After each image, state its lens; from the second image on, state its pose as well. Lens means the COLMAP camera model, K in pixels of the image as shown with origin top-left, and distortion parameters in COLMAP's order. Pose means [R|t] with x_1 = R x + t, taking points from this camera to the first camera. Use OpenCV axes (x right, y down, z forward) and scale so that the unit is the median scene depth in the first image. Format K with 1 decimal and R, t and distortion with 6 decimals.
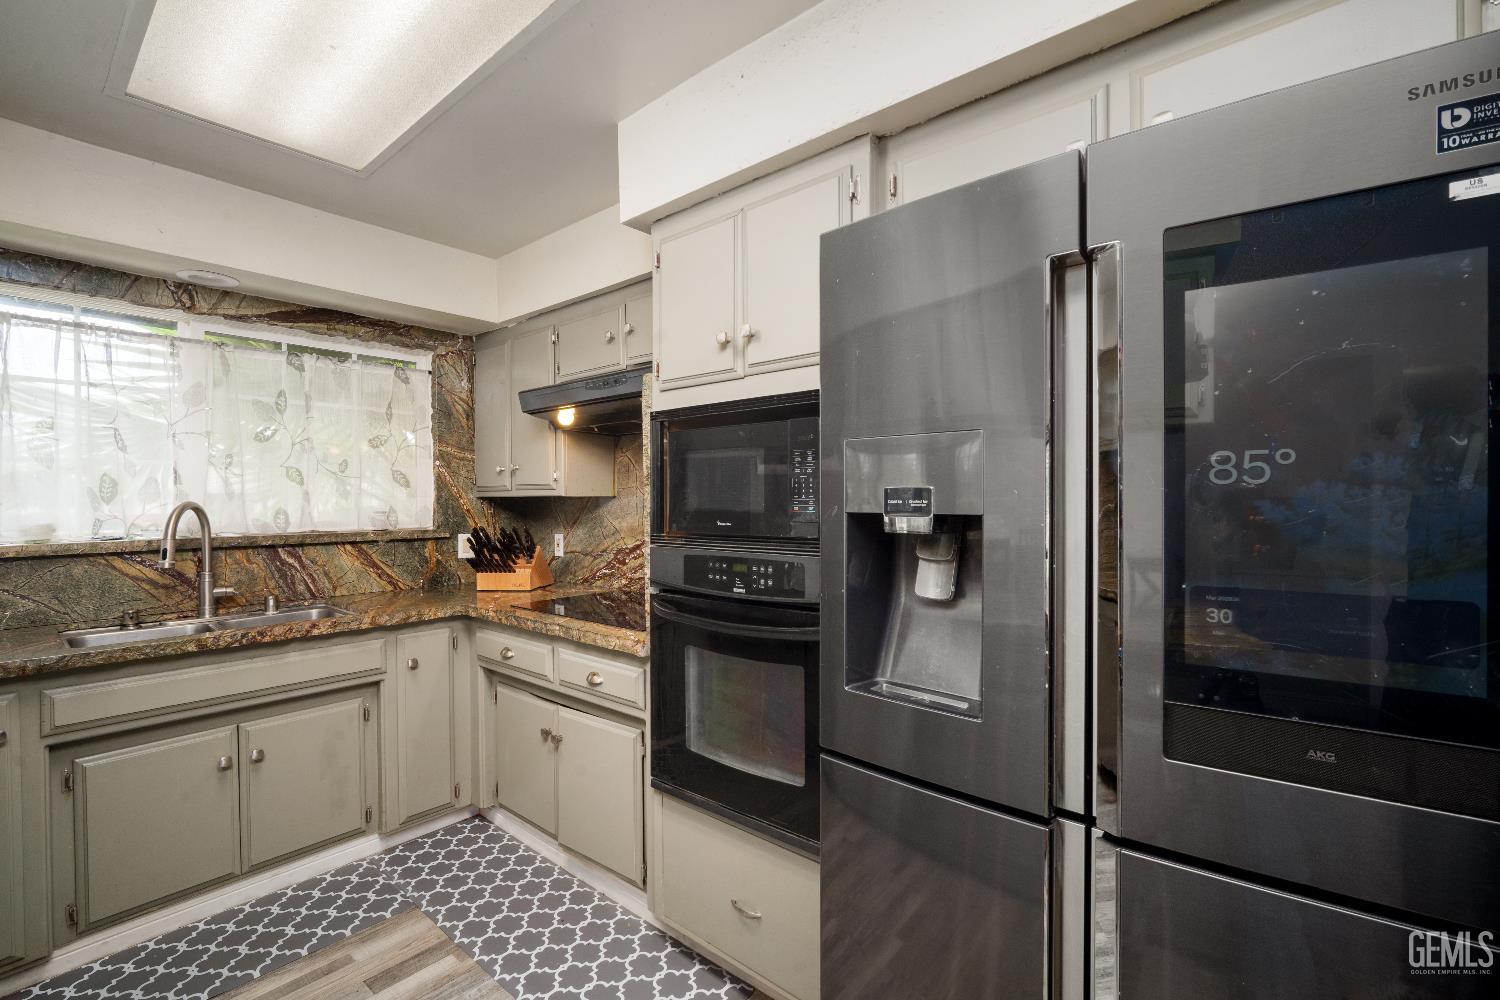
lens RADIAL K [[654.6, 0, 756.8], [0, 654.6, 501.6], [0, 0, 1]] dist [-0.004833, 0.000665]
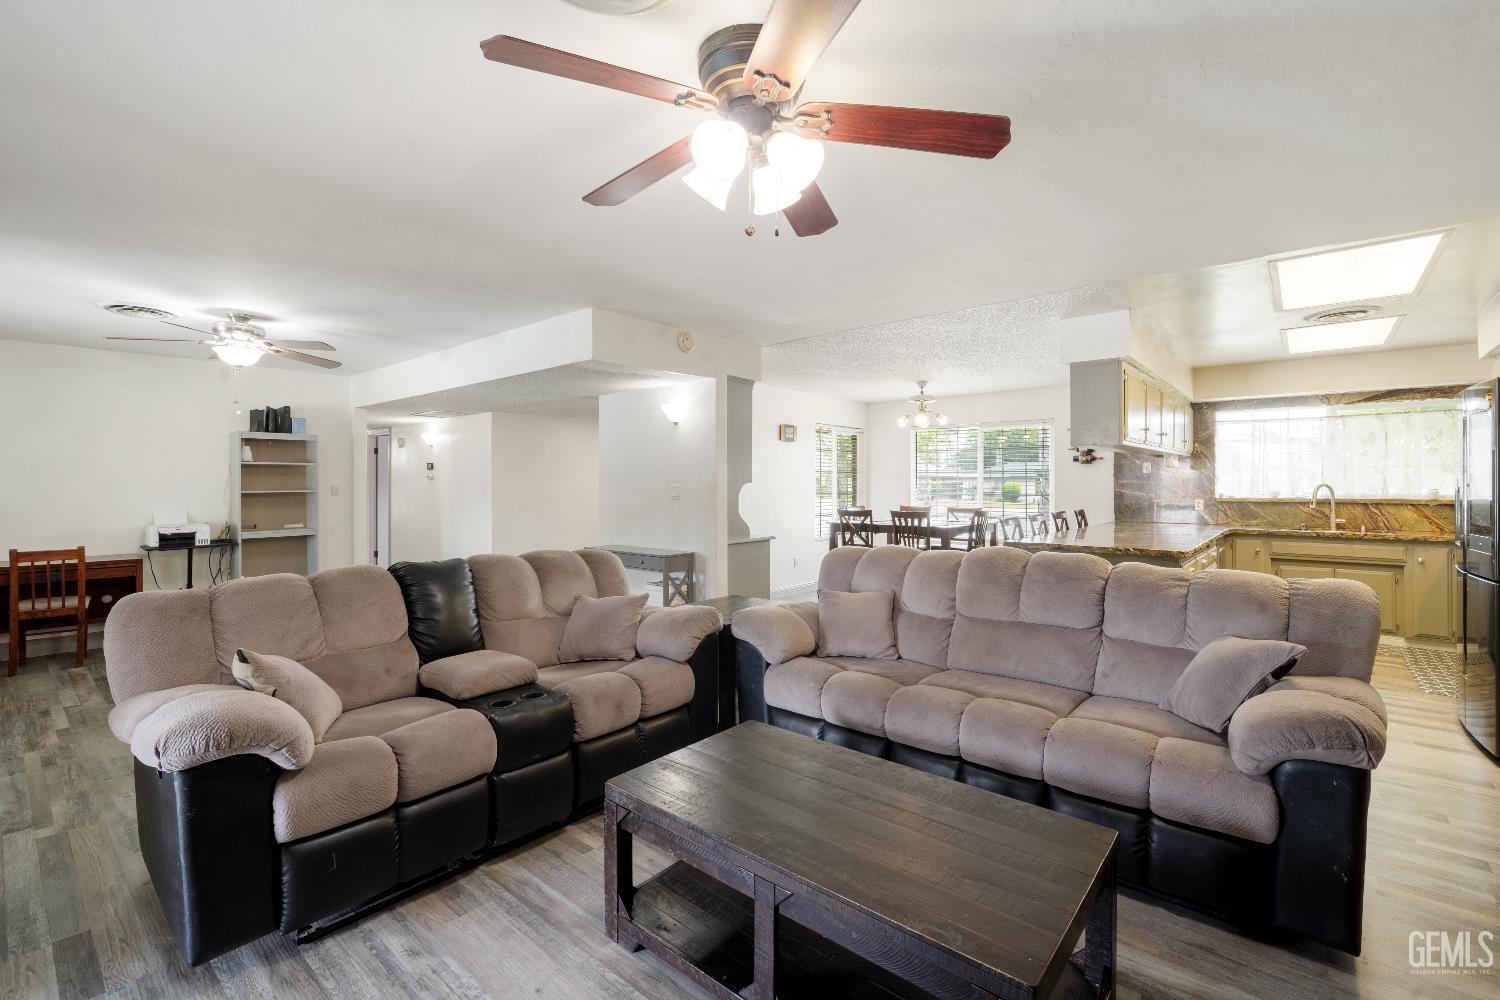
lens RADIAL K [[654.6, 0, 756.4], [0, 654.6, 490.2], [0, 0, 1]] dist [-0.004833, 0.000665]
pose [[0.003969, 0.010813, -0.999934, 1.589904], [0.003345, 0.999936, 0.010826, -0.010554], [0.999987, -0.003388, 0.003932, -1.168959]]
